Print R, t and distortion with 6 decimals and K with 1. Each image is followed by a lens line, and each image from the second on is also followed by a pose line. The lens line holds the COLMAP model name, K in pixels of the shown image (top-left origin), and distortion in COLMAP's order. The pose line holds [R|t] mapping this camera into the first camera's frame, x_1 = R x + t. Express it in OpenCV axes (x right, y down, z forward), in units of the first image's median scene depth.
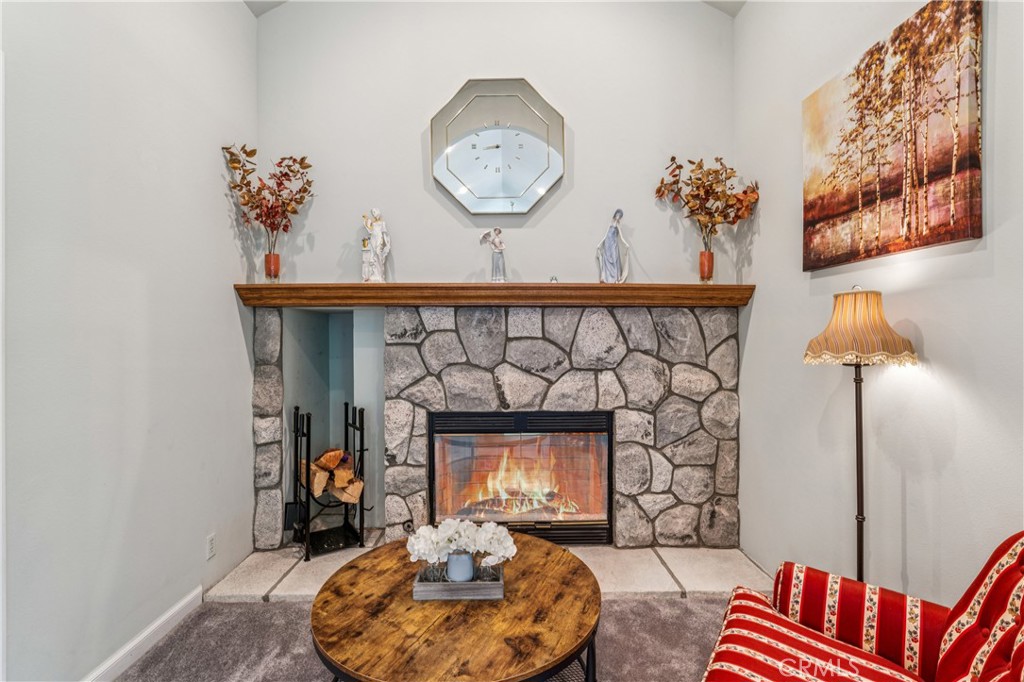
lens RADIAL K [[469.0, 0, 513.4], [0, 469.0, 341.1], [0, 0, 1]] dist [-0.000124, -0.000325]
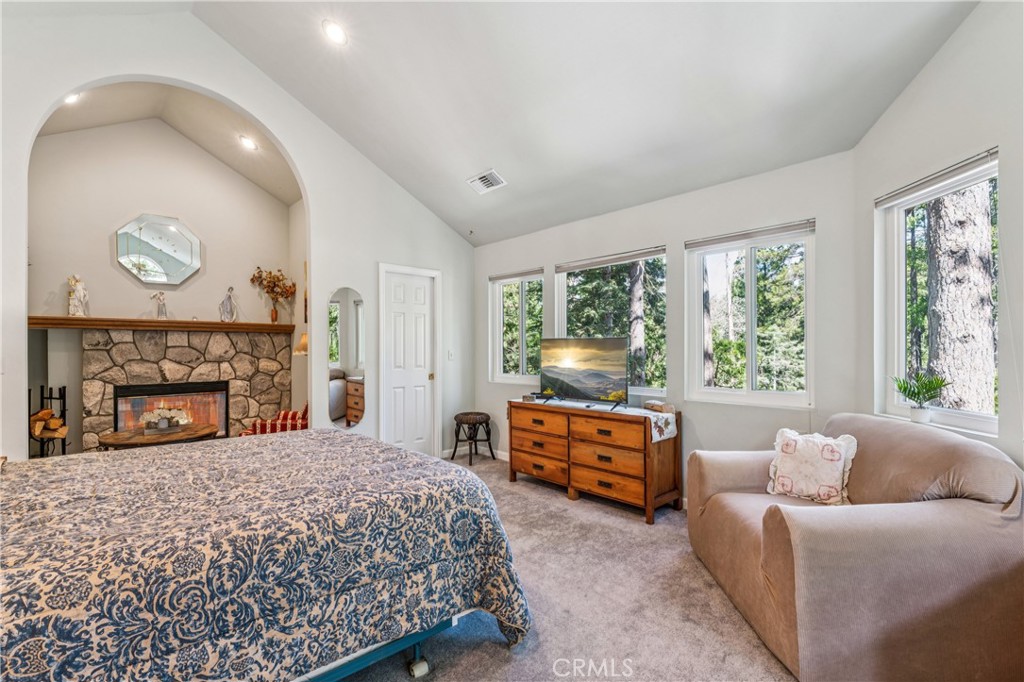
lens RADIAL K [[469.0, 0, 517.4], [0, 469.0, 348.4], [0, 0, 1]] dist [-0.000124, -0.000325]
pose [[0.745507, -0.001117, 0.666497, -0.230845], [0.003881, 0.999989, -0.002665, 0.012356], [-0.666487, 0.004573, 0.745503, -1.483553]]
